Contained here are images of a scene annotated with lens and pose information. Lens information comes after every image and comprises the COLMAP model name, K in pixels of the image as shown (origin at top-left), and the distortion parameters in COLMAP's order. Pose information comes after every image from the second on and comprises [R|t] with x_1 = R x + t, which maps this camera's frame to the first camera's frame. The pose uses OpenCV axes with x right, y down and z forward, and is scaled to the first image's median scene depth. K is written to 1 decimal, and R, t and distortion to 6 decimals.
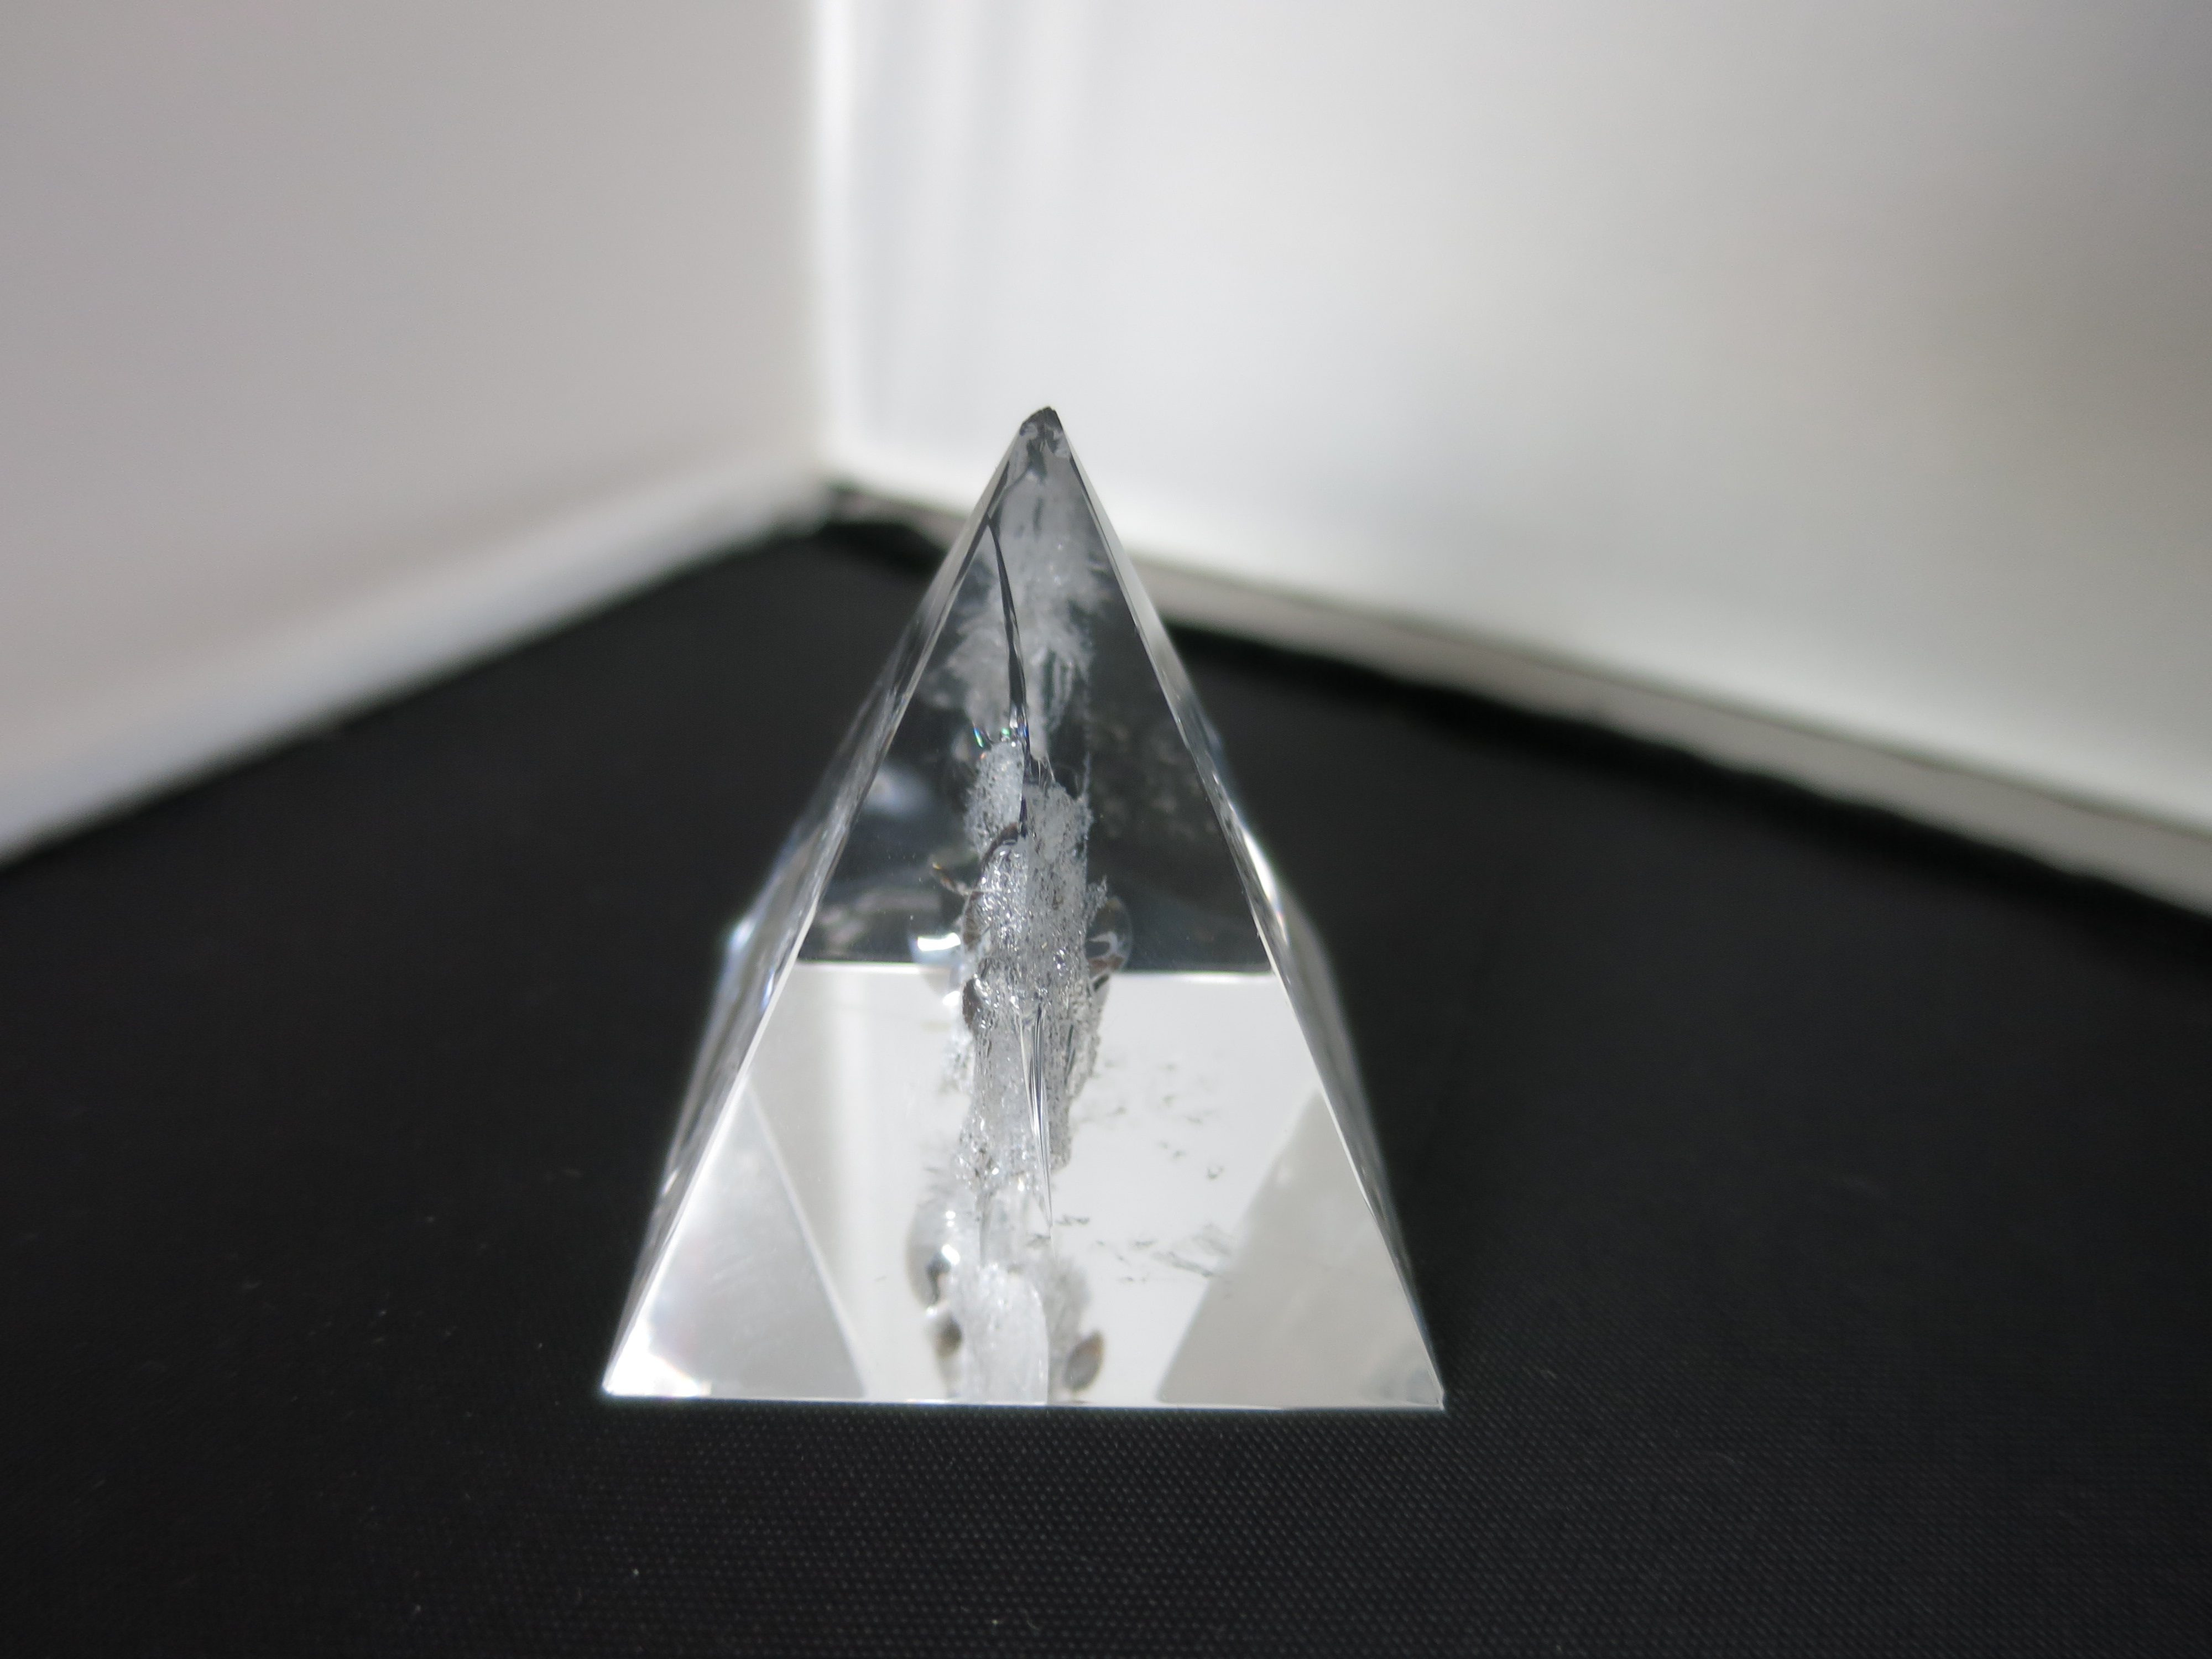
lens RADIAL K [[1560.1, 0, 1114.0], [0, 1560.1, 826.1], [0, 0, 1]] dist [-0.002838, -0.000647]
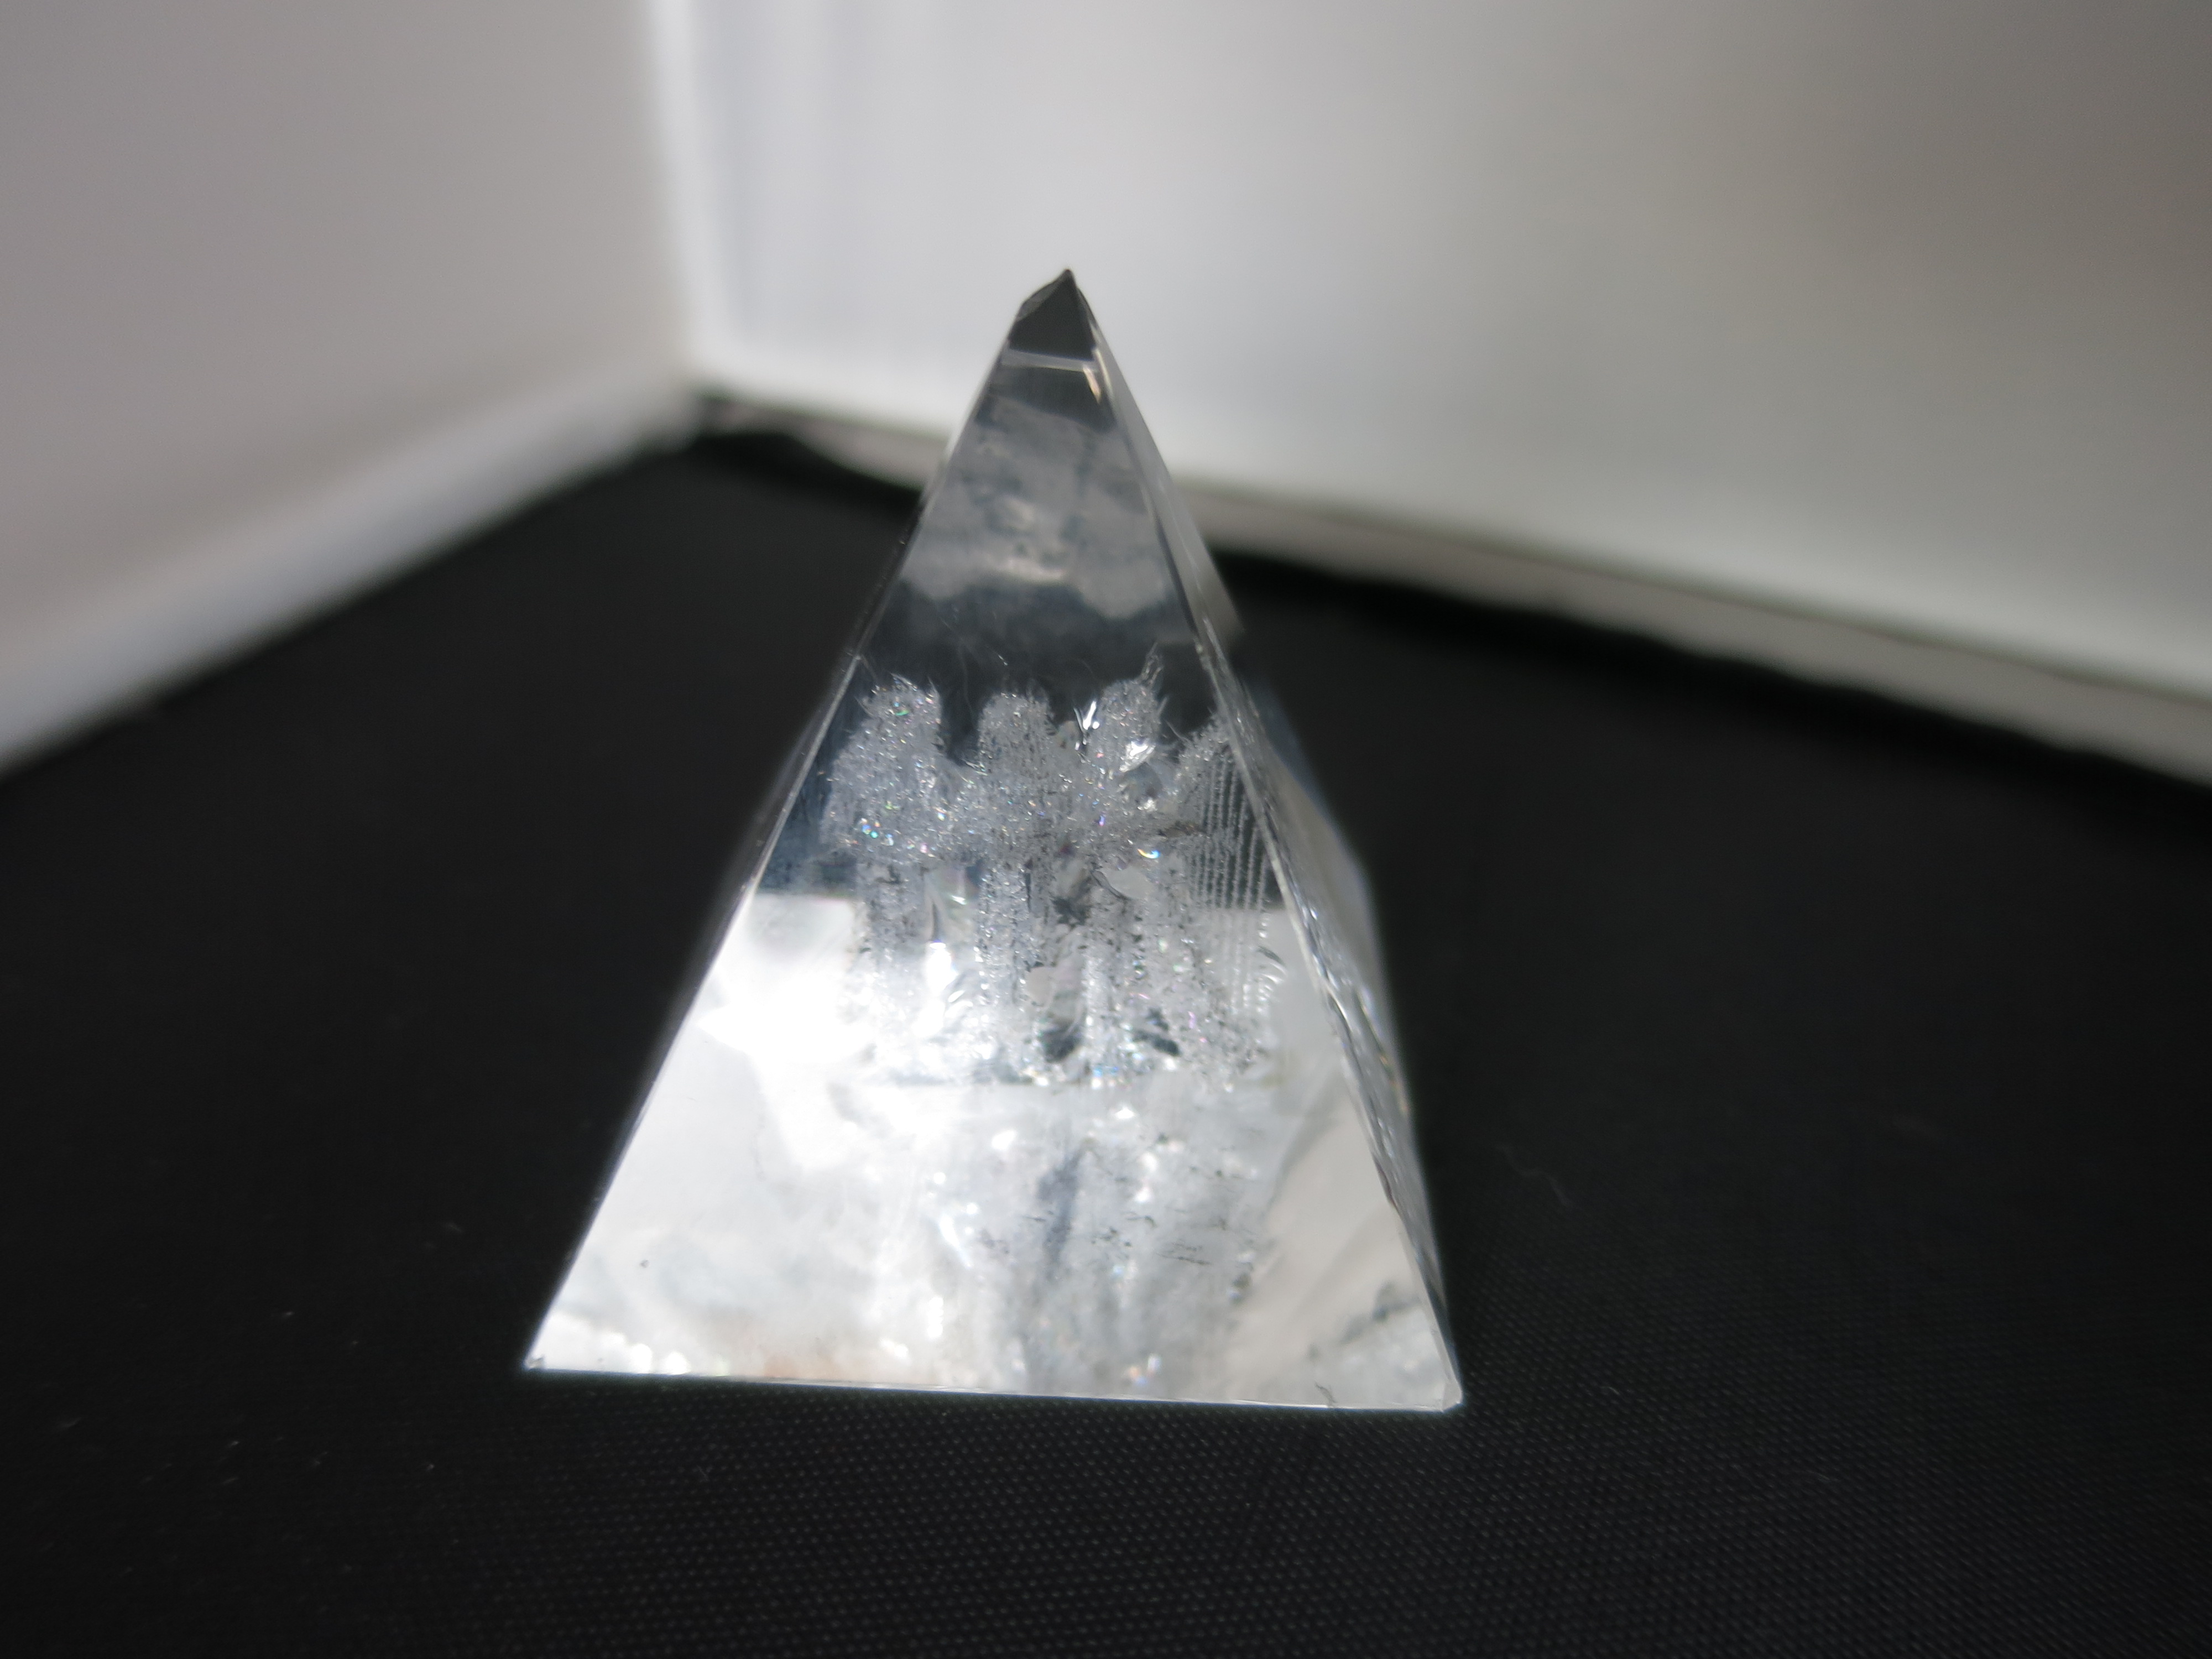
lens RADIAL K [[1551.8, 0, 1106.0], [0, 1551.8, 829.5], [0, 0, 1]] dist [-0.005130, 0.001571]
pose [[0.996342, -0.065304, 0.055115, -0.021334], [0.061216, 0.995462, 0.072857, -0.030286], [-0.059623, -0.069216, 0.995818, 0.119694]]
